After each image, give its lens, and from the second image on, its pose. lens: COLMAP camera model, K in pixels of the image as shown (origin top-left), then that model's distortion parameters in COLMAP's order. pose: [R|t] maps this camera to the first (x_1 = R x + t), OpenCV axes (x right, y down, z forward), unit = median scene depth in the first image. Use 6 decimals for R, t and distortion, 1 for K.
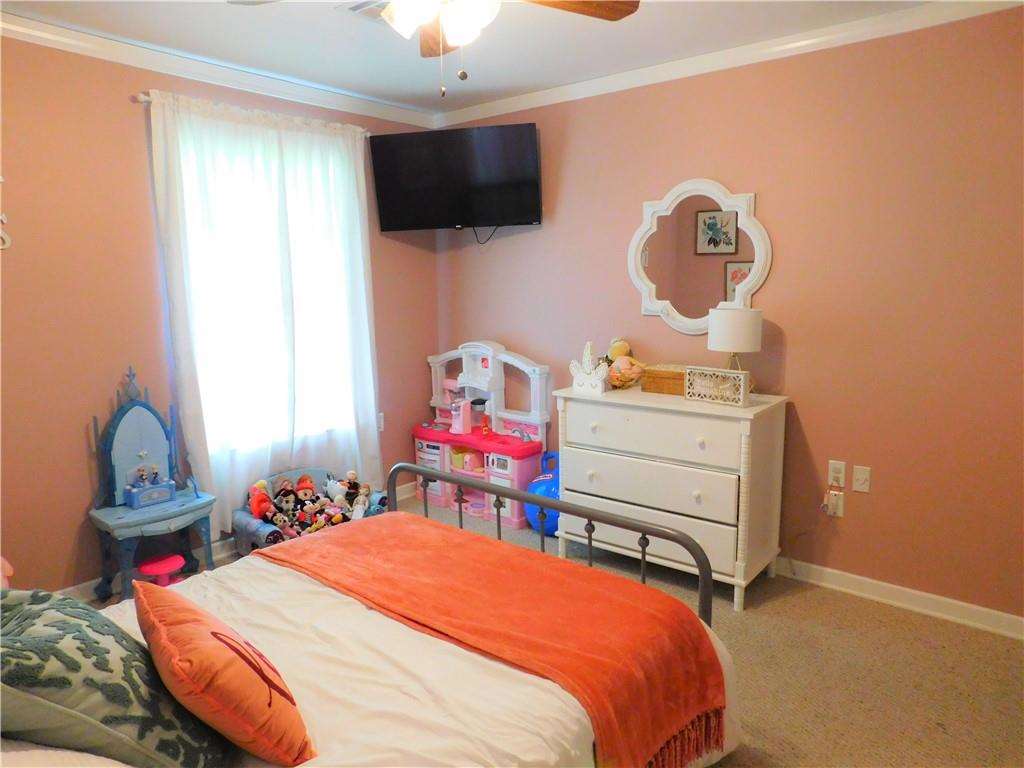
lens RADIAL K [[678.4, 0, 512.0], [0, 678.4, 384.0], [0, 0, 1]] dist [-0.073613, 0.061731]
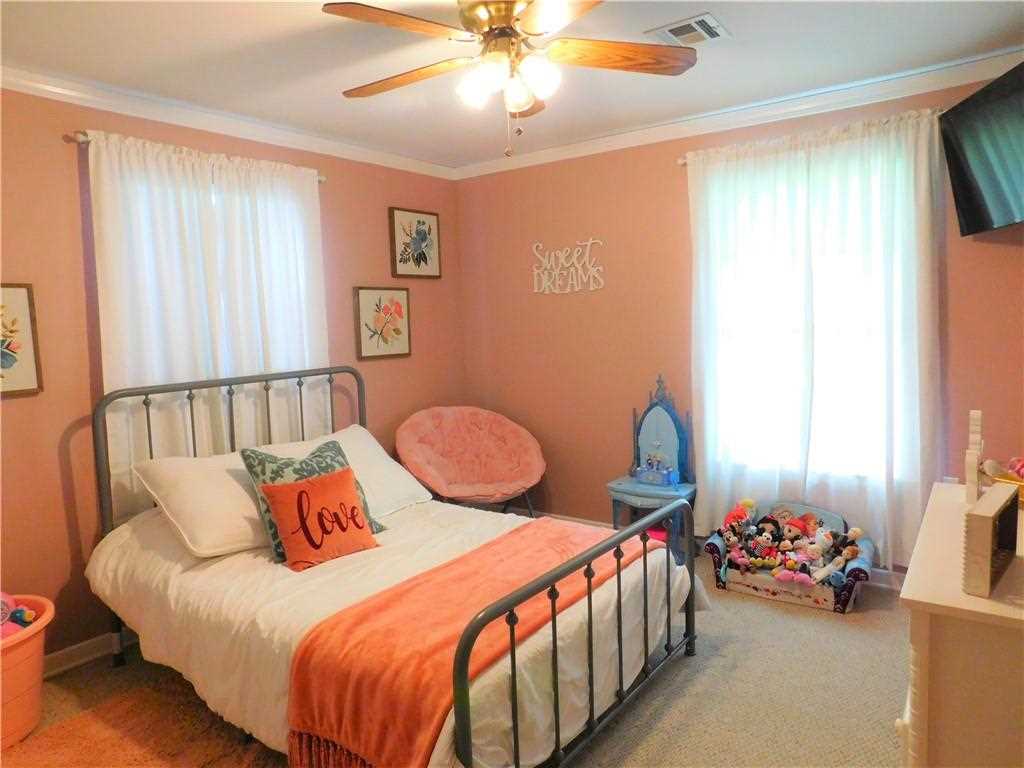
lens RADIAL K [[678.4, 0, 512.0], [0, 678.4, 384.0], [0, 0, 1]] dist [-0.073613, 0.061731]
pose [[0.063299, 0.102963, -0.992669, 0.607925], [-0.120073, 0.988224, 0.094846, -0.085328], [0.990745, 0.113189, 0.074917, 0.541612]]
